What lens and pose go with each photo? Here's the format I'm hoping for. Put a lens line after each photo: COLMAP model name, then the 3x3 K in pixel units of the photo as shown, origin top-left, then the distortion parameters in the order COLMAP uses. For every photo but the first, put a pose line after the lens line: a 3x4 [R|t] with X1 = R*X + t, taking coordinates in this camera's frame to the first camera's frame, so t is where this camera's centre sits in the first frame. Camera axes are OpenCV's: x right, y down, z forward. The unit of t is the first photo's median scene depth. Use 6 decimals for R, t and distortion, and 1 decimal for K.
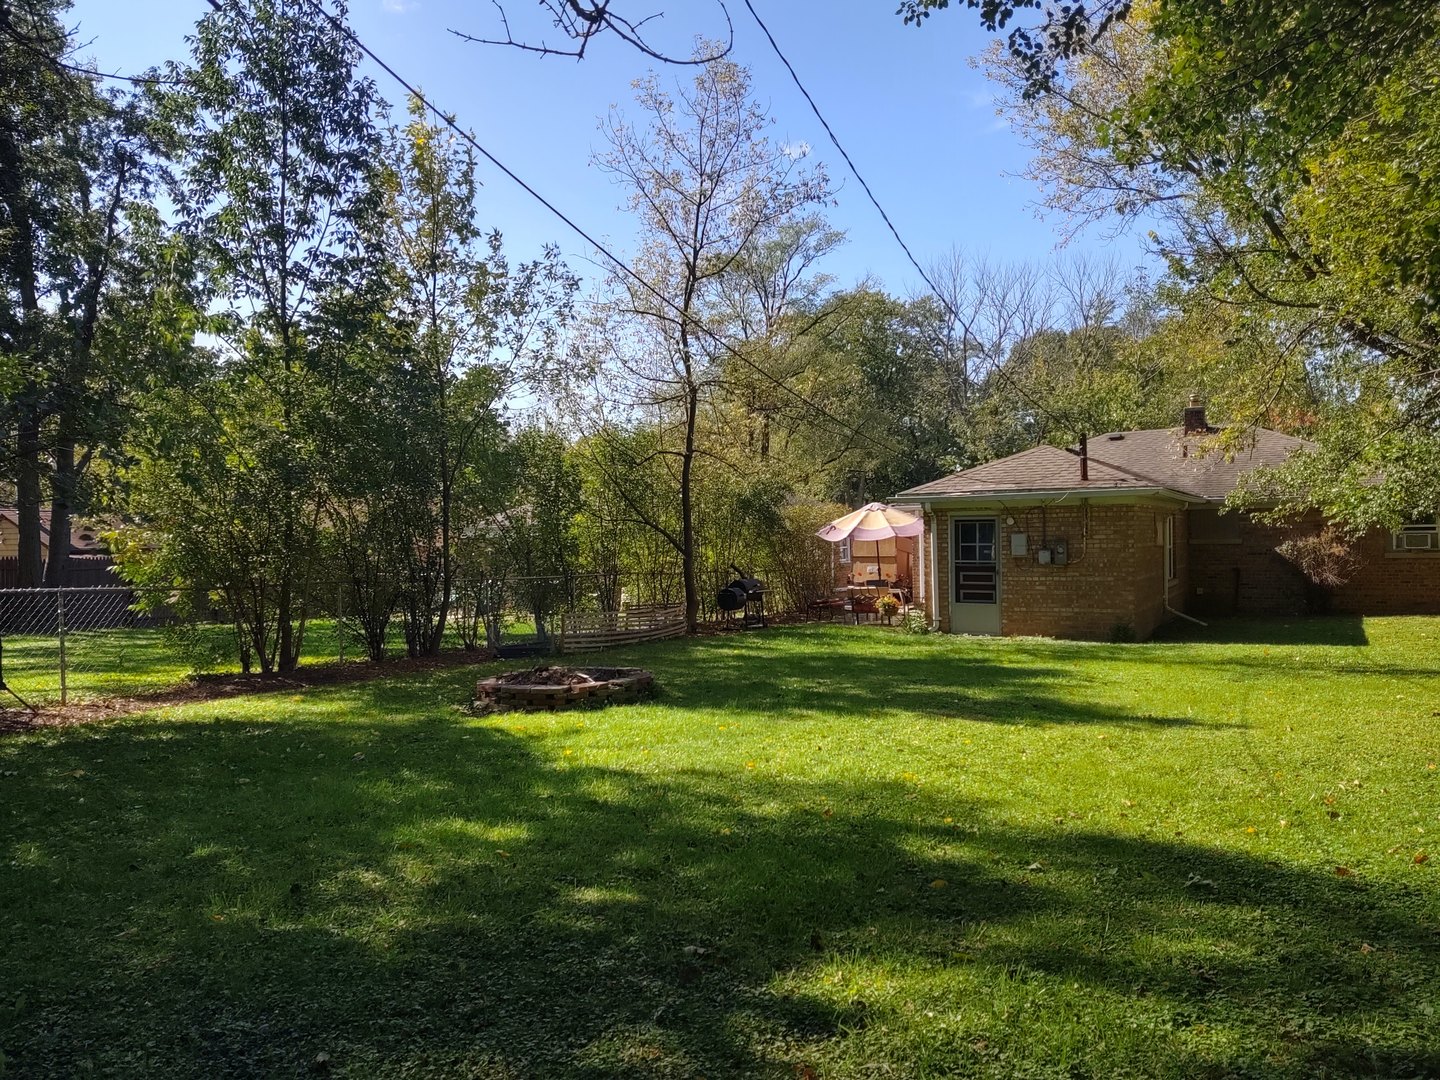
lens RADIAL K [[1094.9, 0, 733.1], [0, 1094.9, 539.1], [0, 0, 1]] dist [-0.010590, 0.010575]
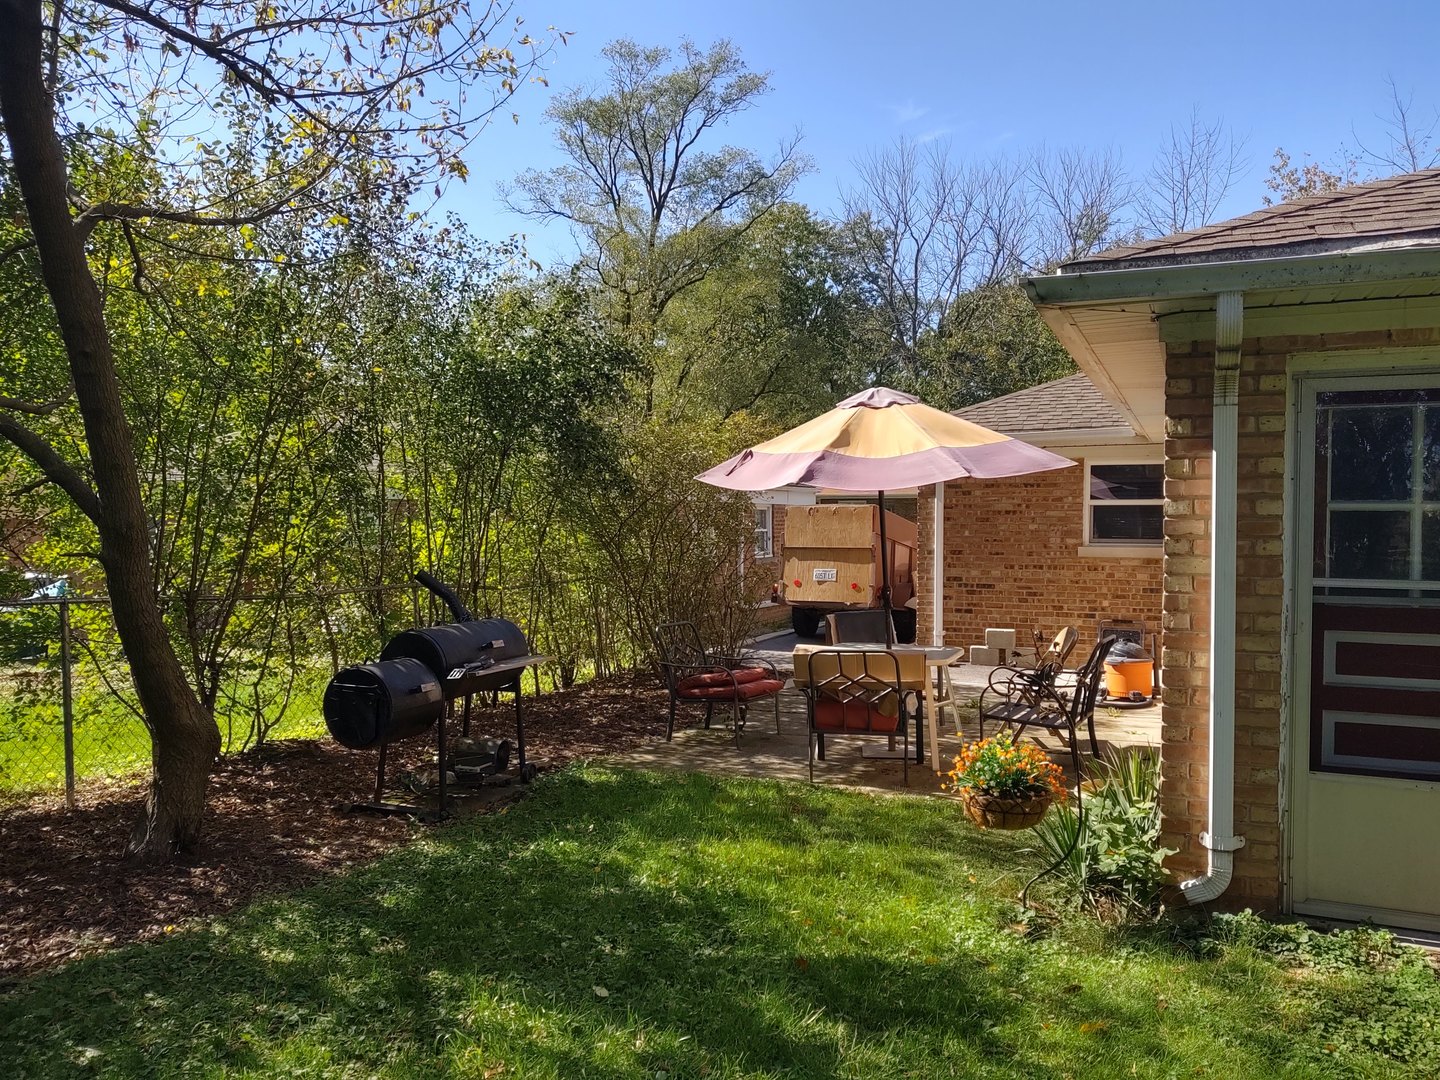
lens RADIAL K [[1094.9, 0, 733.1], [0, 1094.9, 539.1], [0, 0, 1]] dist [-0.010590, 0.010575]
pose [[0.995945, 0.018343, 0.088070, 0.054847], [-0.019404, 0.999749, 0.011206, 0.009084], [-0.087842, -0.012869, 0.996051, 0.642765]]
